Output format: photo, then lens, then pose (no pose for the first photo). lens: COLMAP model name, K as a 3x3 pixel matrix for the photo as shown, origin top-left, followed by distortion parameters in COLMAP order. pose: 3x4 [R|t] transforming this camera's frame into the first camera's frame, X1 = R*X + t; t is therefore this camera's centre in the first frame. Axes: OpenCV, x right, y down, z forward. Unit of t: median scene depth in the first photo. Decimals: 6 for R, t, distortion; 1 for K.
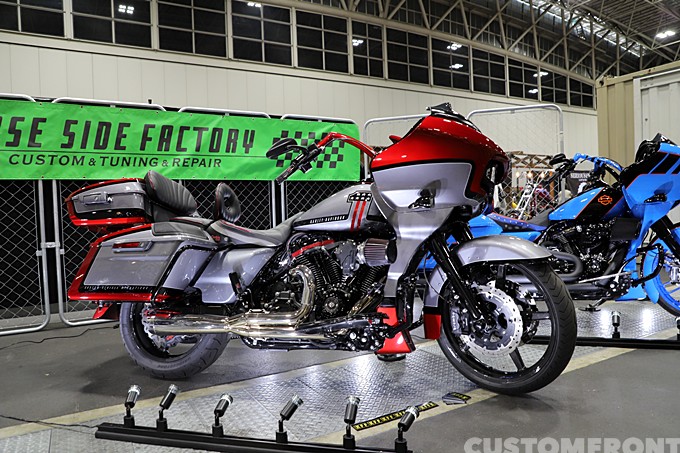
lens RADIAL K [[470.7, 0, 340.0], [0, 470.7, 226.5], [0, 0, 1]] dist [-0.069394, 0.039930]
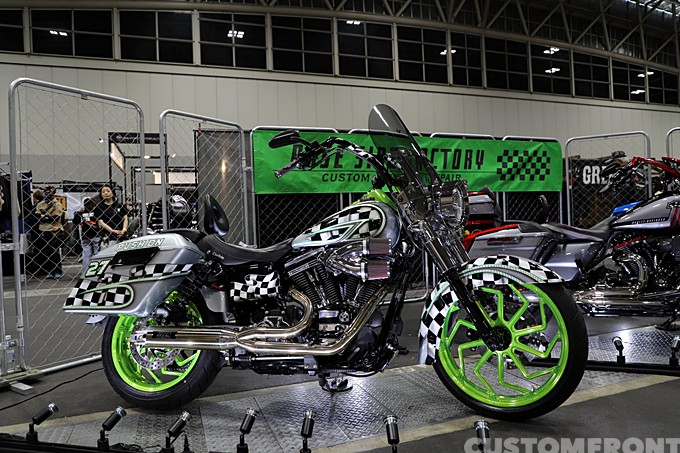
lens RADIAL K [[470.7, 0, 340.0], [0, 470.7, 226.5], [0, 0, 1]] dist [-0.069394, 0.039930]
pose [[0.986221, -0.001297, -0.165430, -0.045220], [-0.001925, 0.999812, -0.019310, 0.001920], [0.165424, 0.019362, 0.986032, -0.031537]]
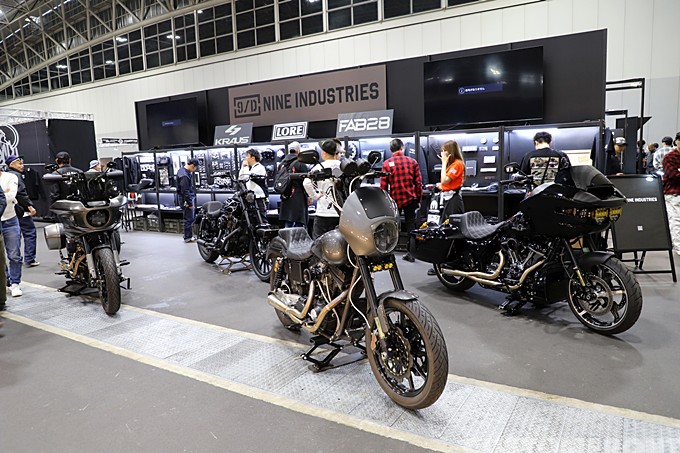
lens RADIAL K [[470.7, 0, 340.0], [0, 470.7, 226.5], [0, 0, 1]] dist [-0.069394, 0.039930]
pose [[0.482489, 0.126880, -0.866664, 1.353672], [-0.024880, 0.991039, 0.131237, -0.068591], [0.875549, -0.041758, 0.481322, 0.768586]]
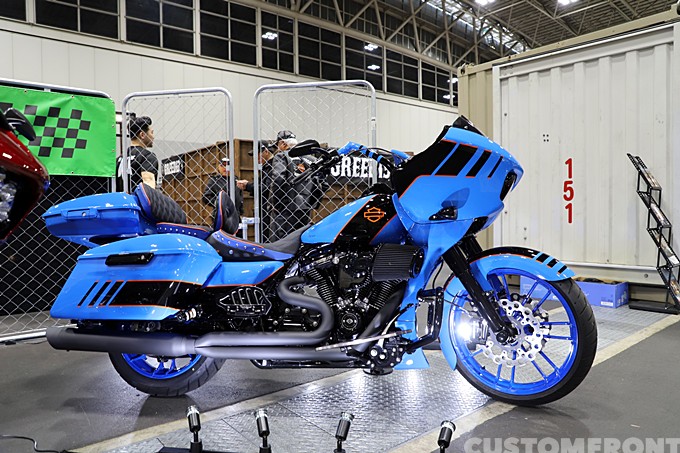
lens RADIAL K [[470.7, 0, 340.0], [0, 470.7, 226.5], [0, 0, 1]] dist [-0.069394, 0.039930]
pose [[0.987092, 0.015337, 0.159420, 0.039856], [-0.015628, 0.999878, 0.000573, -0.003803], [-0.159391, -0.003057, 0.987211, 0.034351]]
